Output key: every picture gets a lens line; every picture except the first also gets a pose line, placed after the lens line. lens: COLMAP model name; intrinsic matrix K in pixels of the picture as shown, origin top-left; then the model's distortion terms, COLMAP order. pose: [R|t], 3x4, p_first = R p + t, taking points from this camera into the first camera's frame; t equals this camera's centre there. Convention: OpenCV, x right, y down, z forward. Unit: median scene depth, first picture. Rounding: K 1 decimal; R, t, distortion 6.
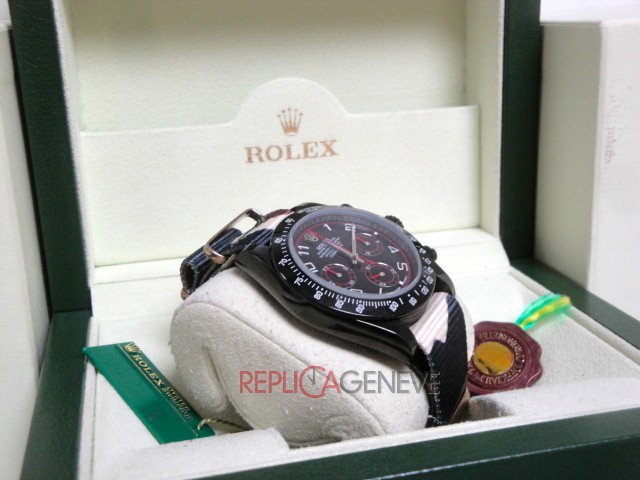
lens RADIAL K [[833.2, 0, 320.0], [0, 833.2, 240.0], [0, 0, 1]] dist [0.030583, 0.060411]
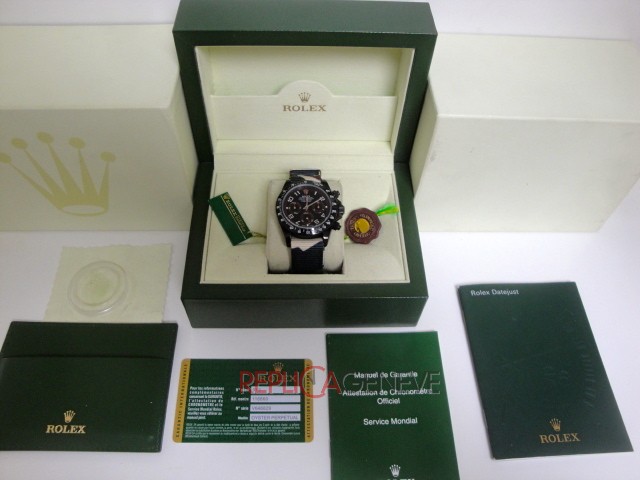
lens RADIAL K [[525.0, 0, 320.0], [0, 525.0, 240.0], [0, 0, 1]] dist [-0.162510, 0.119172]
pose [[0.975861, 0.210917, -0.056659, 0.162003], [-0.126726, 0.758156, 0.639640, -0.749217], [0.177867, -0.617019, 0.766584, -0.256331]]
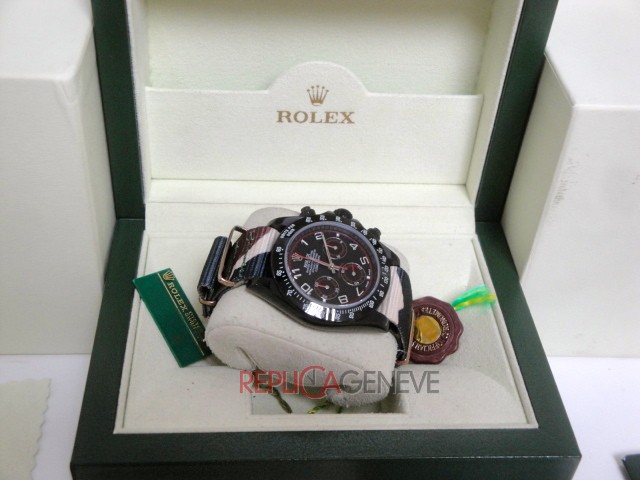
lens RADIAL K [[837.4, 0, 320.0], [0, 837.4, 240.0], [0, 0, 1]] dist [0.029136, 0.113376]
pose [[0.980218, 0.189492, -0.057141, 0.078533], [-0.148845, 0.896069, 0.418217, -0.474582], [0.130451, -0.401439, 0.906548, -0.178136]]
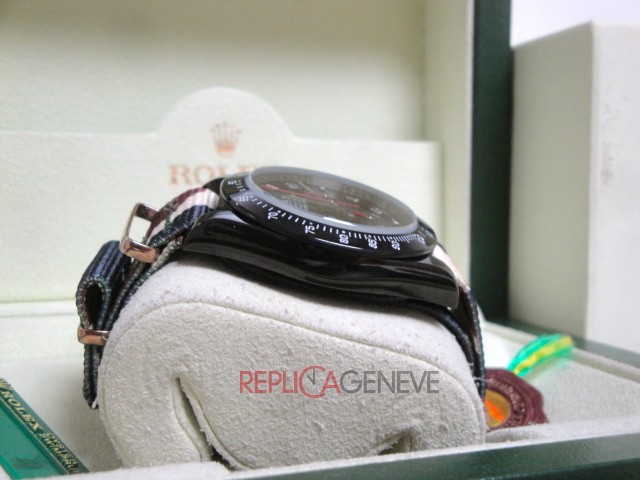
lens RADIAL K [[837.4, 0, 320.0], [0, 837.4, 240.0], [0, 0, 1]] dist [0.029136, 0.113376]
pose [[0.993056, 0.037806, 0.111407, -0.032364], [-0.012414, 0.975347, -0.220328, 0.145004], [-0.116990, 0.217415, 0.969043, 0.204208]]
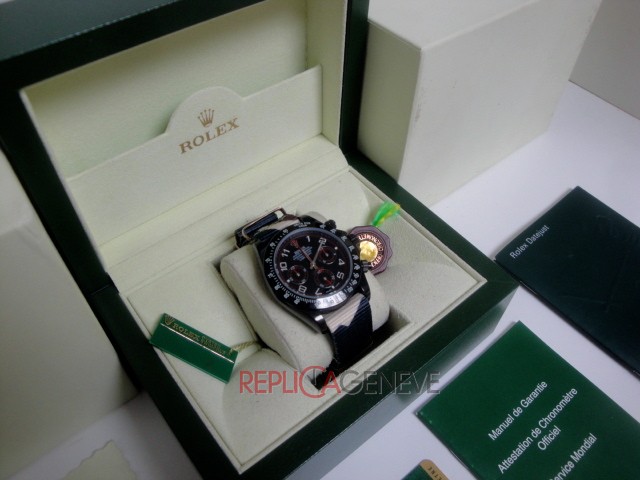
lens RADIAL K [[525.0, 0, 320.0], [0, 525.0, 240.0], [0, 0, 1]] dist [-0.162510, 0.119172]
pose [[0.900118, -0.298139, 0.317649, -0.202791], [0.064729, 0.812579, 0.579246, -0.471924], [-0.430810, -0.500829, 0.750715, 0.193587]]
